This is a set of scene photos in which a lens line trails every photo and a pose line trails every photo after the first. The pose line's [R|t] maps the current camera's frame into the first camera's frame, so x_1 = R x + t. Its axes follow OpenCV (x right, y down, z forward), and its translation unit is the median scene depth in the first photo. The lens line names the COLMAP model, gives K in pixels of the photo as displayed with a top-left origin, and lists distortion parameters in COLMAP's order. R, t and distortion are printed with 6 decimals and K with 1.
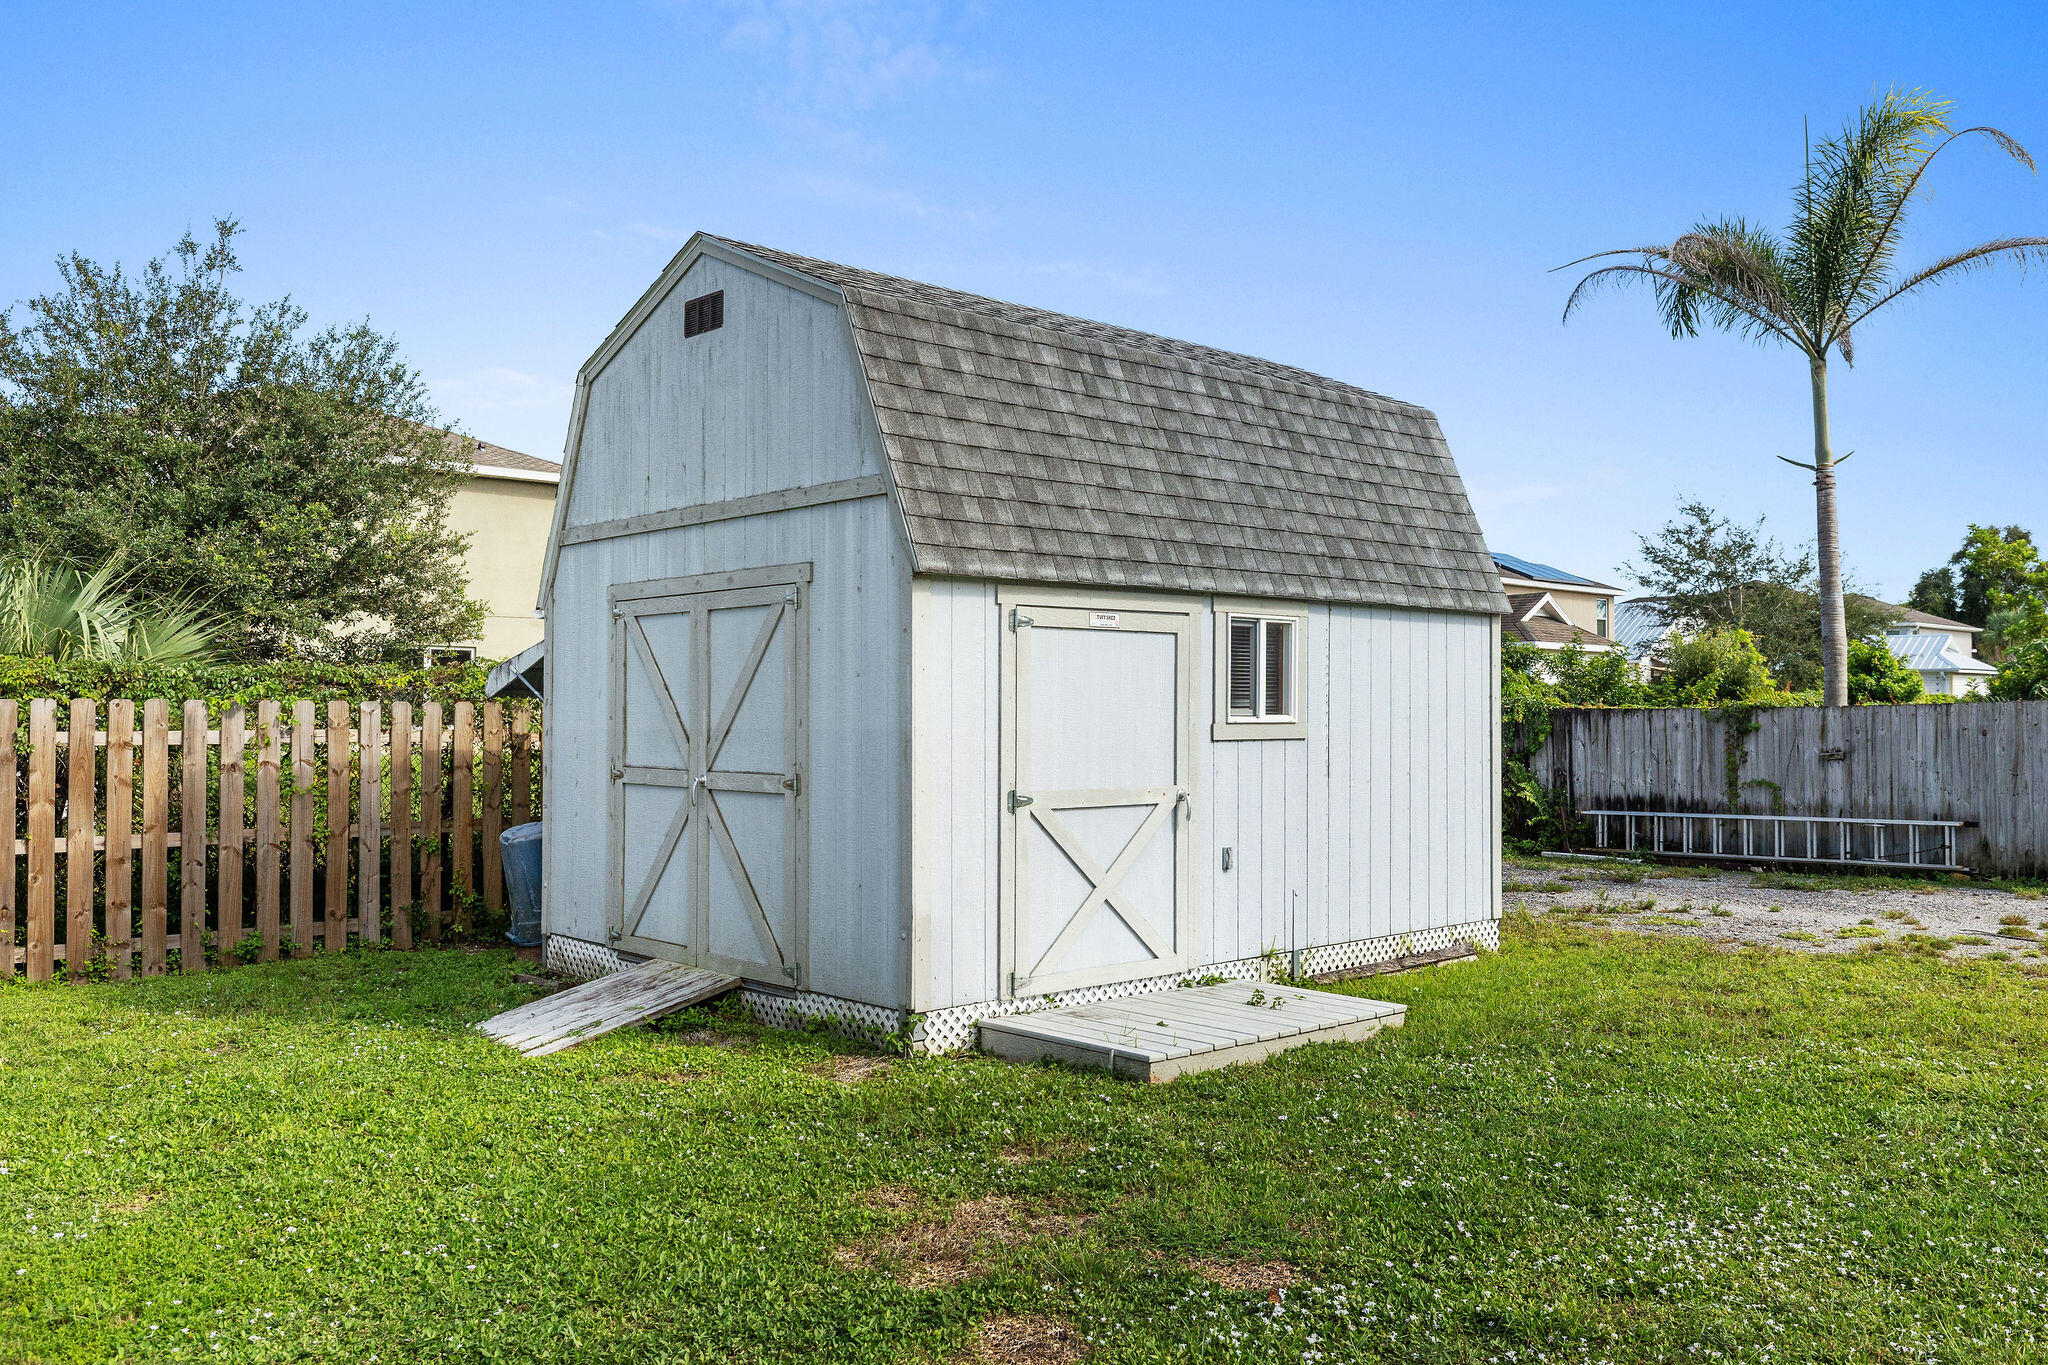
lens RADIAL K [[1613.8, 0, 1036.9], [0, 1613.8, 653.5], [0, 0, 1]] dist [0.006217, -0.002411]
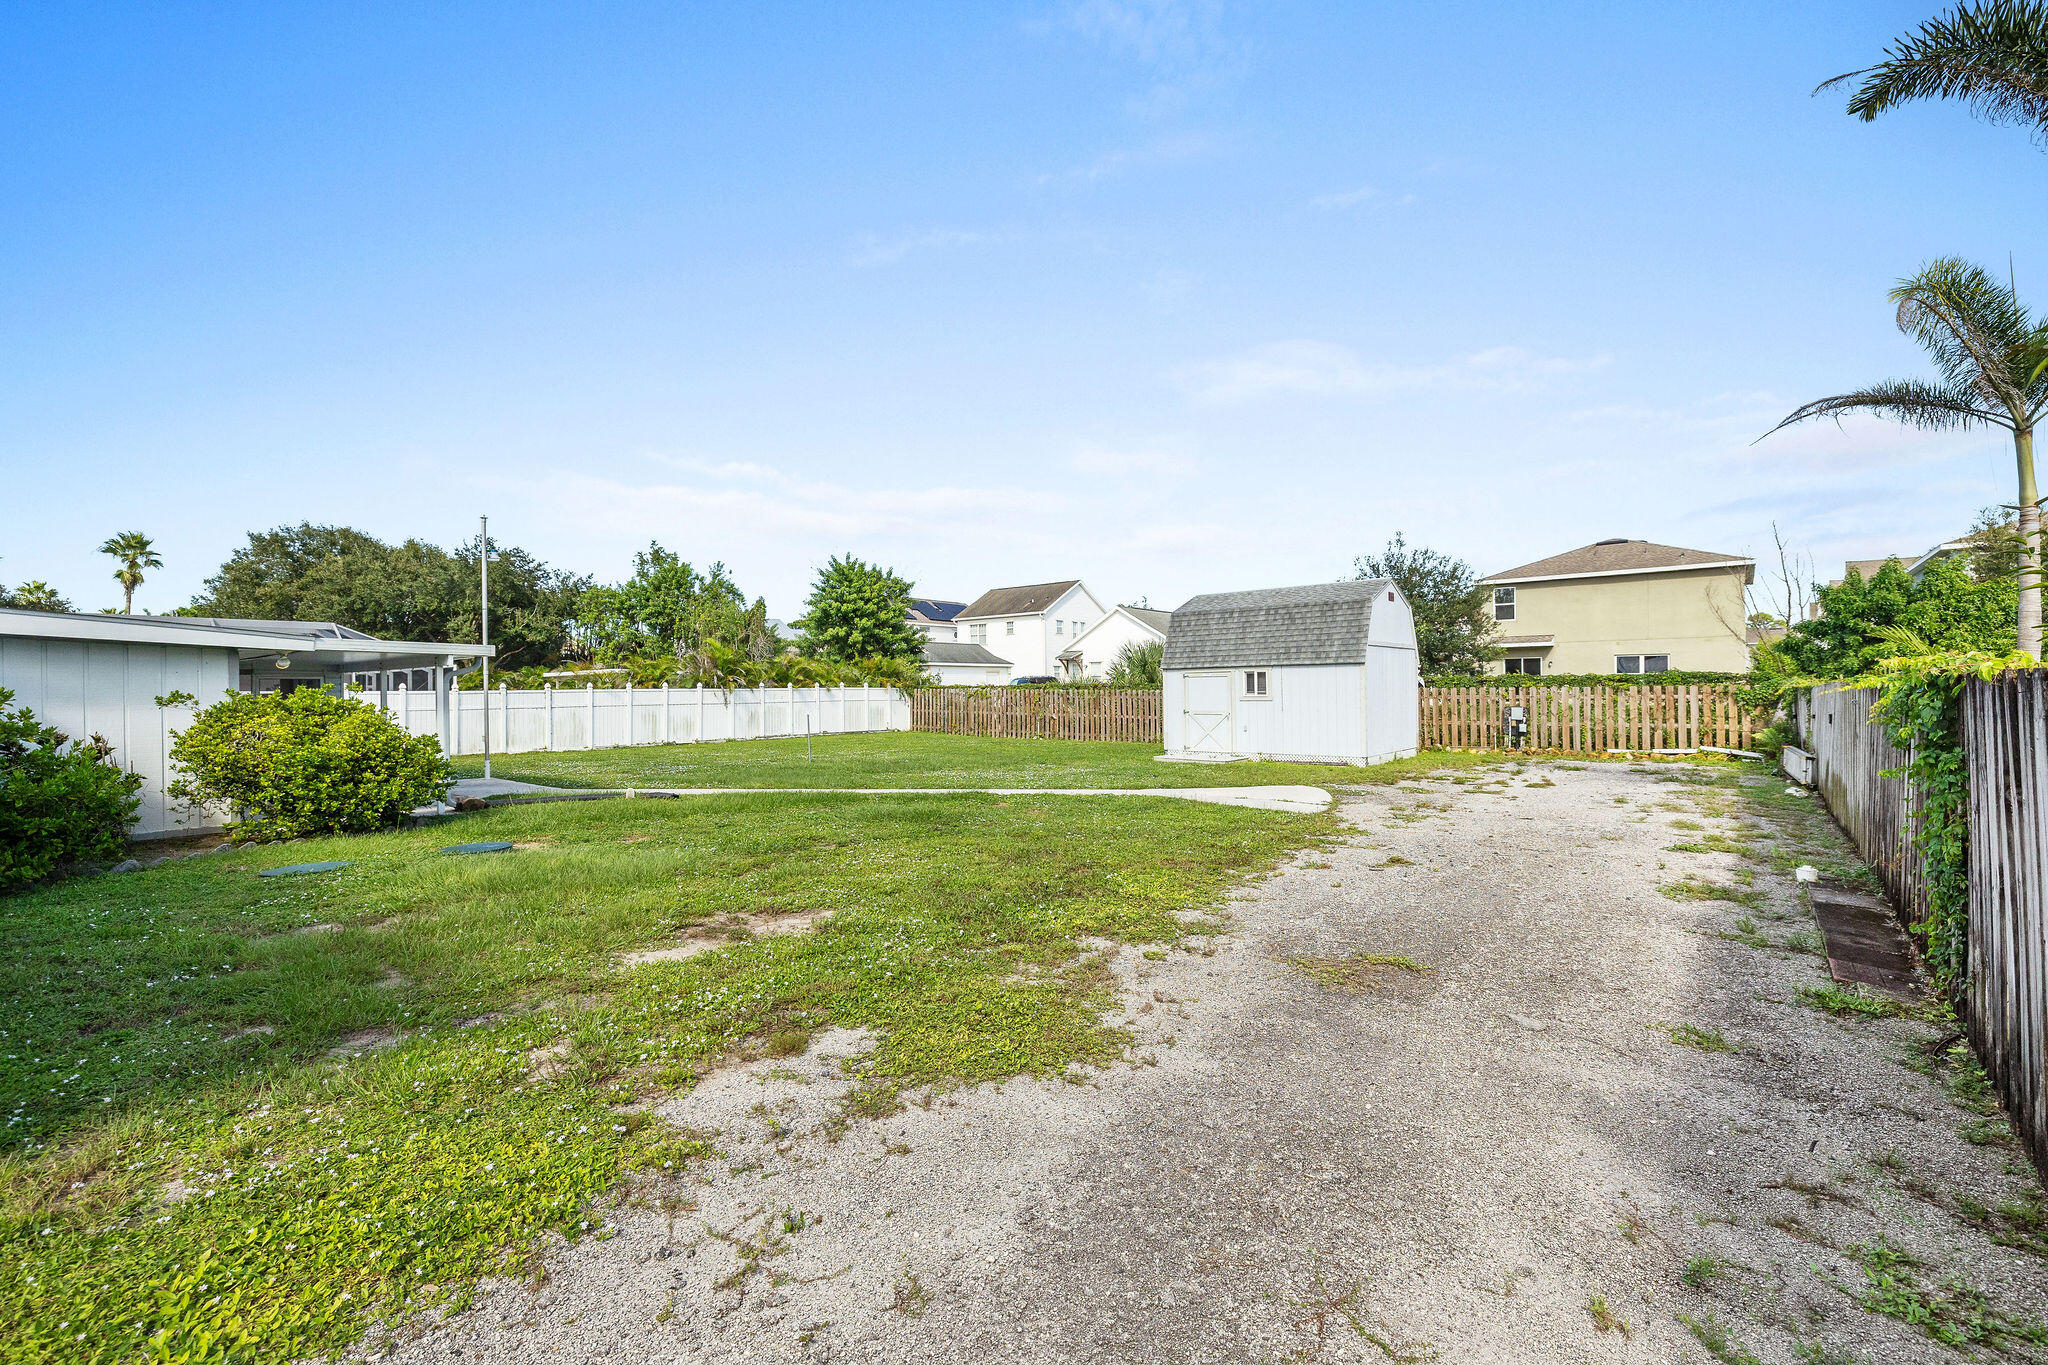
lens RADIAL K [[863.9, 0, 1033.5], [0, 863.9, 681.1], [0, 0, 1]] dist [0.000861, 0.000050]
pose [[0.131469, -0.008371, -0.991285, 2.017041], [0.048770, 0.998808, -0.001967, -0.017665], [0.990120, -0.048086, 0.131720, 0.135523]]
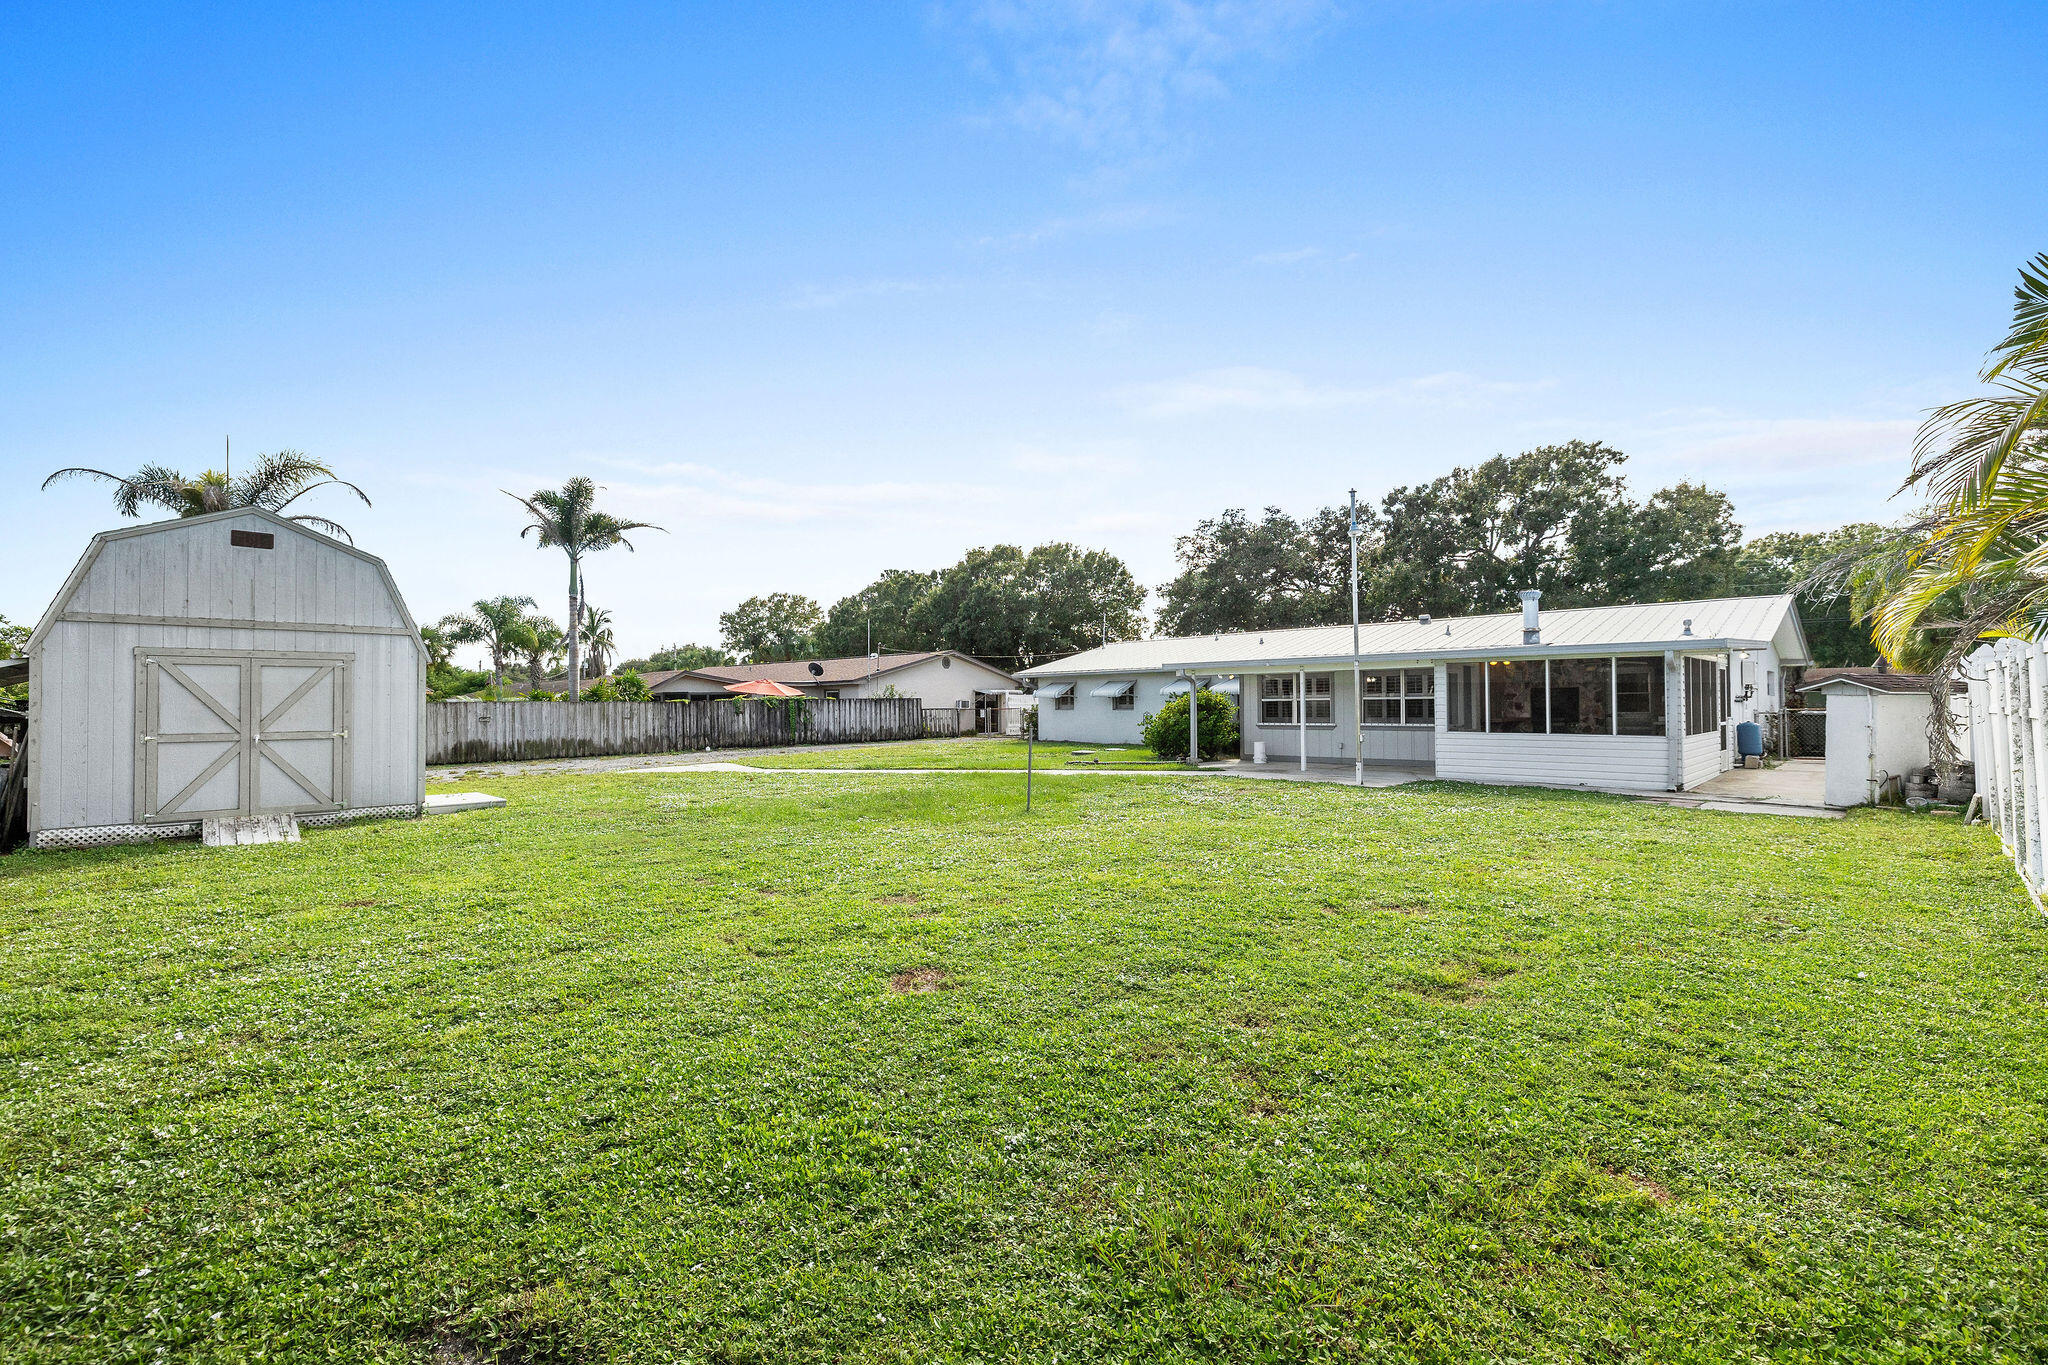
lens RADIAL K [[863.9, 0, 1033.5], [0, 863.9, 681.1], [0, 0, 1]] dist [0.000861, 0.000050]
pose [[-0.039877, 0.025981, 0.998867, -1.314773], [-0.029183, 0.999205, -0.027155, -0.002323], [-0.998778, -0.030232, -0.039087, -0.082763]]
